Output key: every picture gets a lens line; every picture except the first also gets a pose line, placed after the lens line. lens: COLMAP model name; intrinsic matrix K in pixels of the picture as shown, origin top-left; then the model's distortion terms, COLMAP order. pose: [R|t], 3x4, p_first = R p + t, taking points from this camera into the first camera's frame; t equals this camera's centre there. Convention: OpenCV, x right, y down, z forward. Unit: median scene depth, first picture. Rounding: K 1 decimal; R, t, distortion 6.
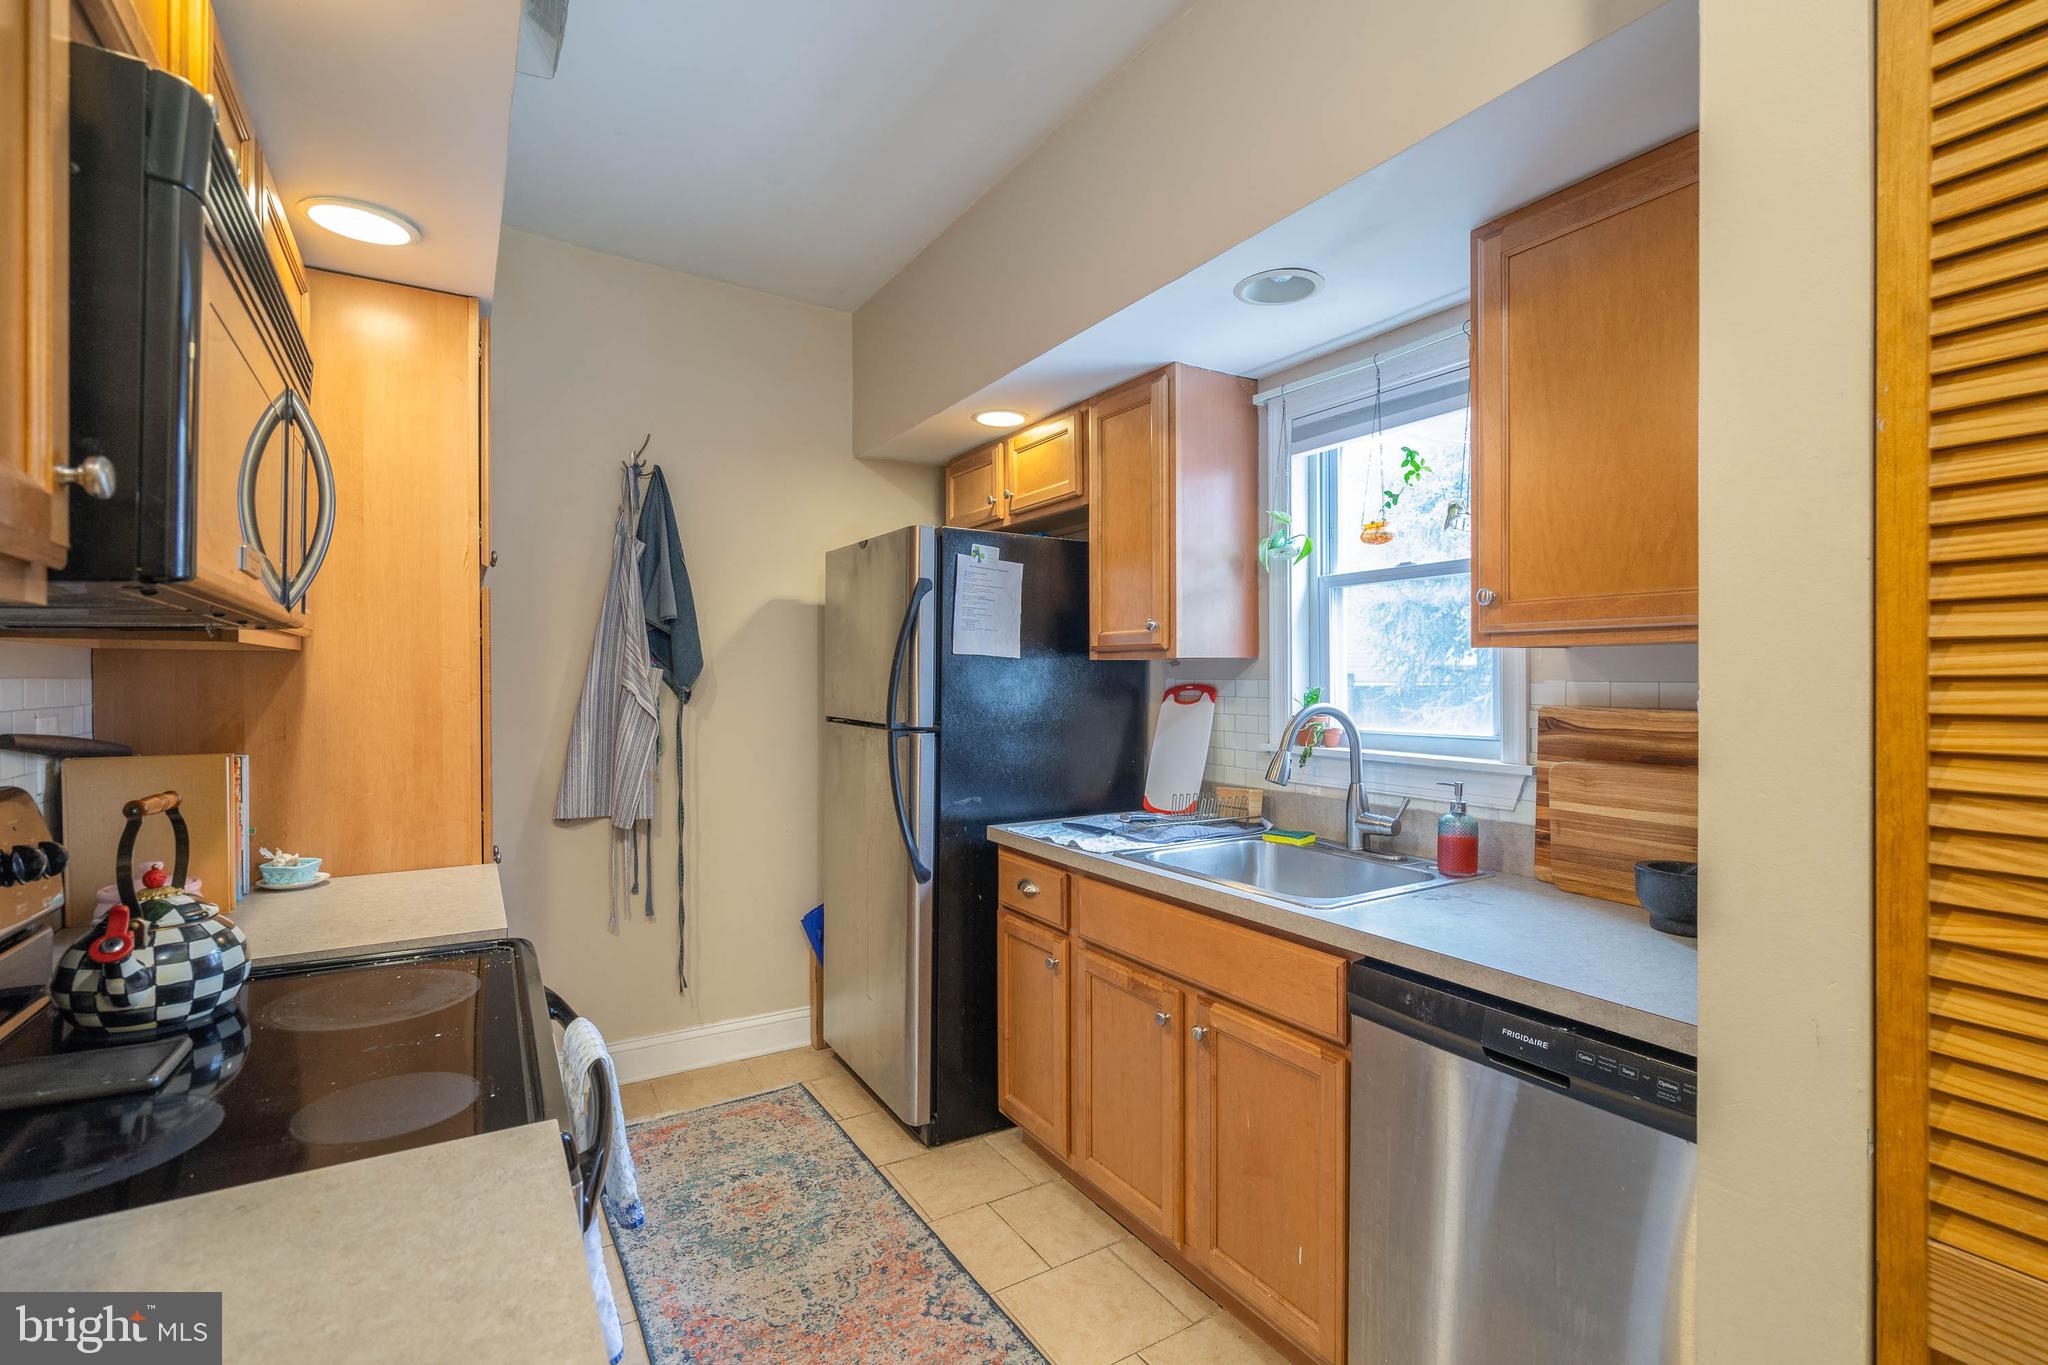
lens RADIAL K [[942.6, 0, 1022.3], [0, 942.6, 682.9], [0, 0, 1]] dist [-0.003574, 0.000397]
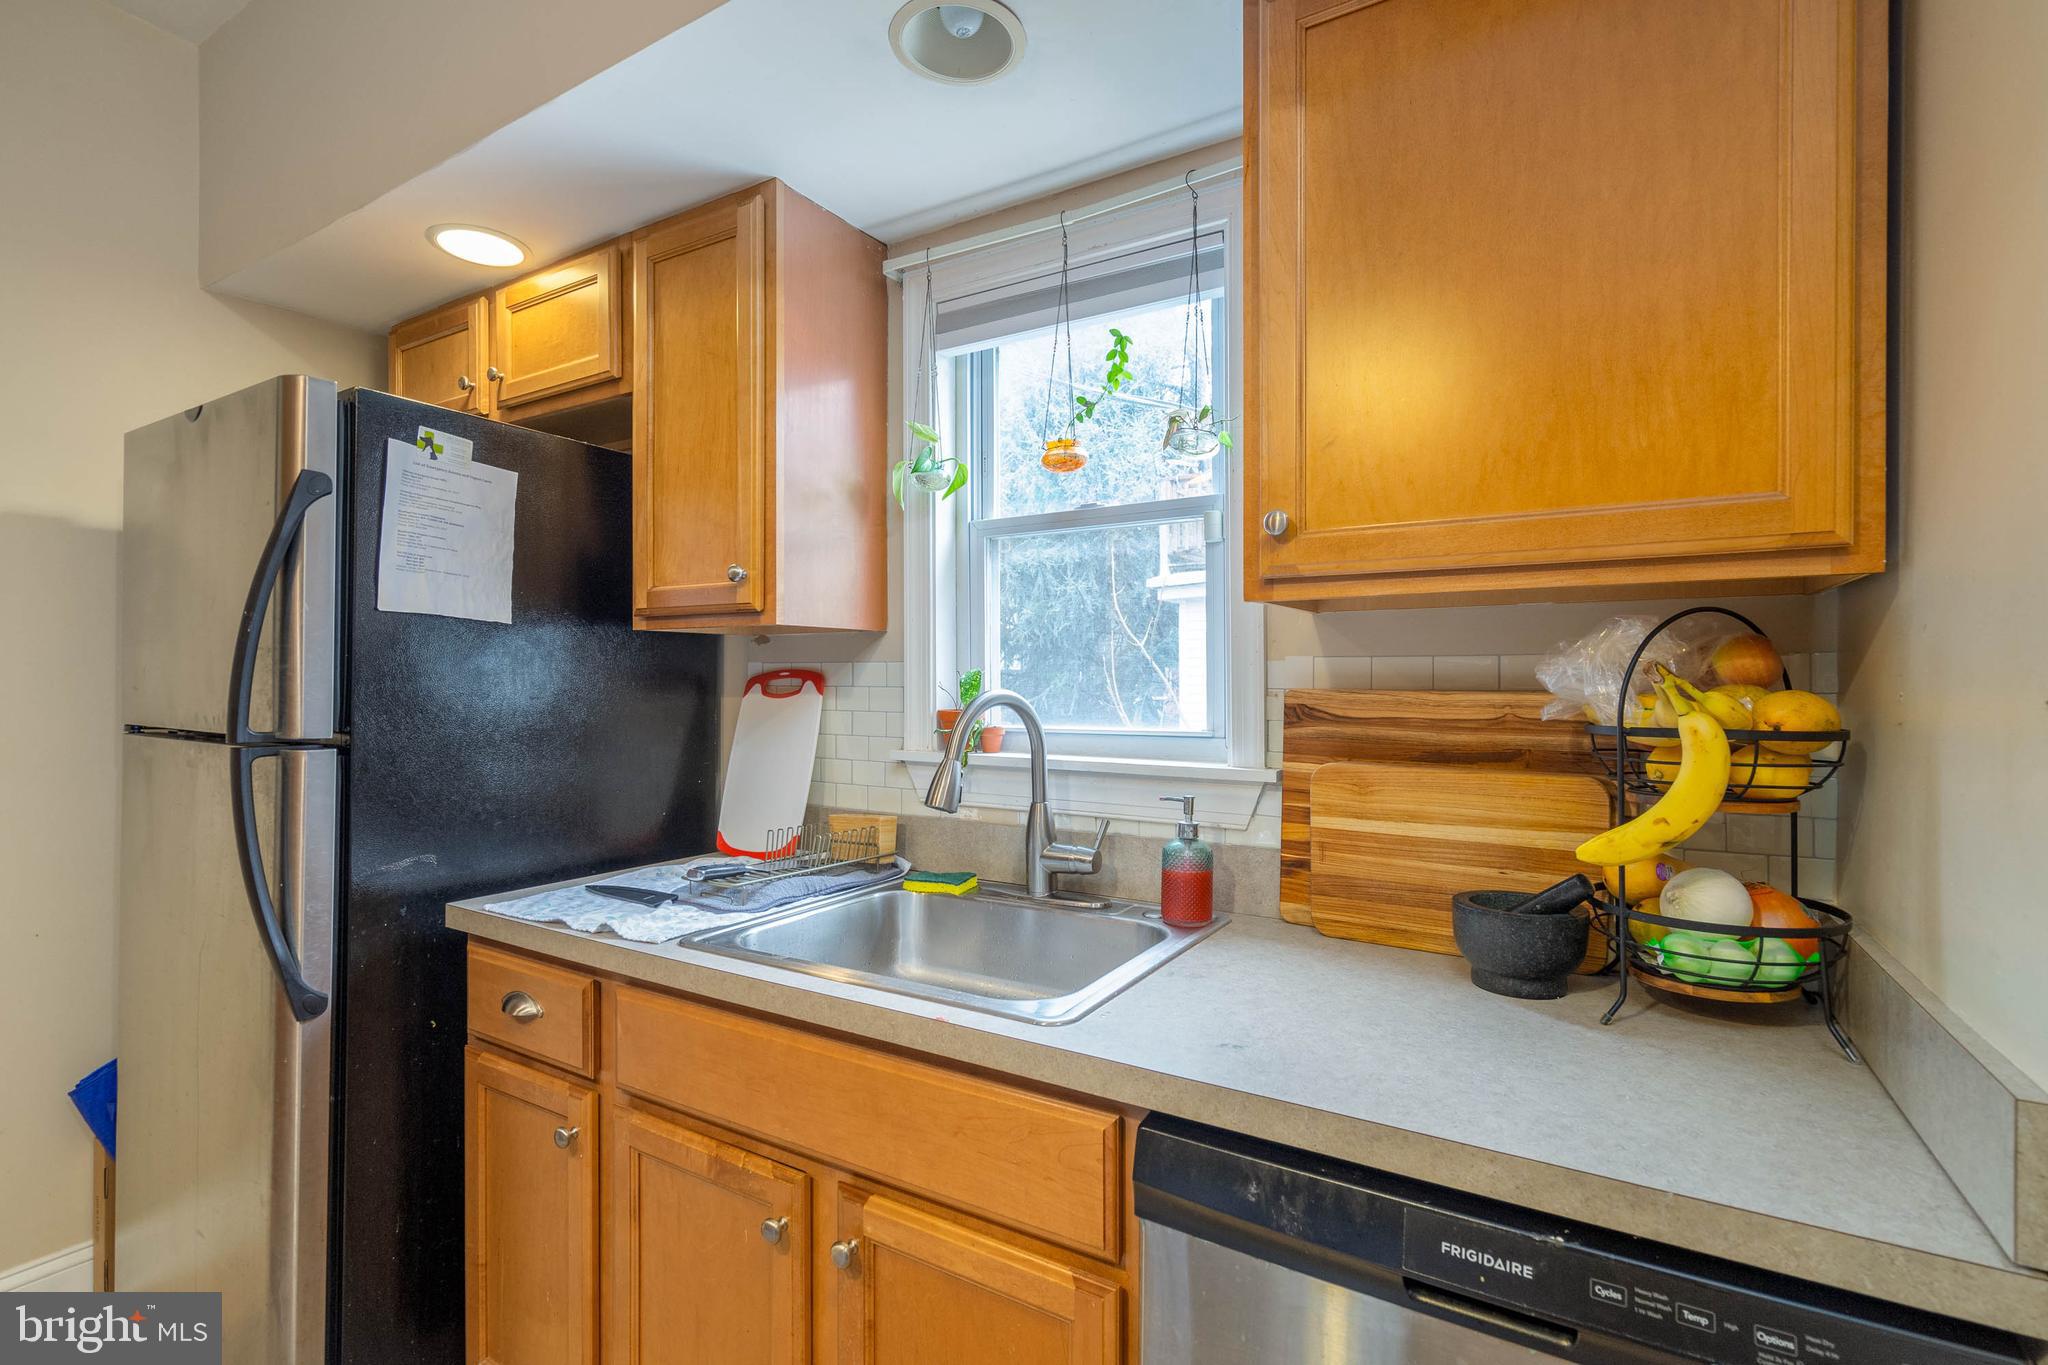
lens RADIAL K [[942.6, 0, 1022.3], [0, 942.6, 682.9], [0, 0, 1]] dist [-0.003574, 0.000397]
pose [[0.889639, 0.002496, 0.456657, 0.015312], [0.000797, 0.999975, -0.007018, 0.019352], [-0.456663, 0.006607, 0.889615, 0.336982]]
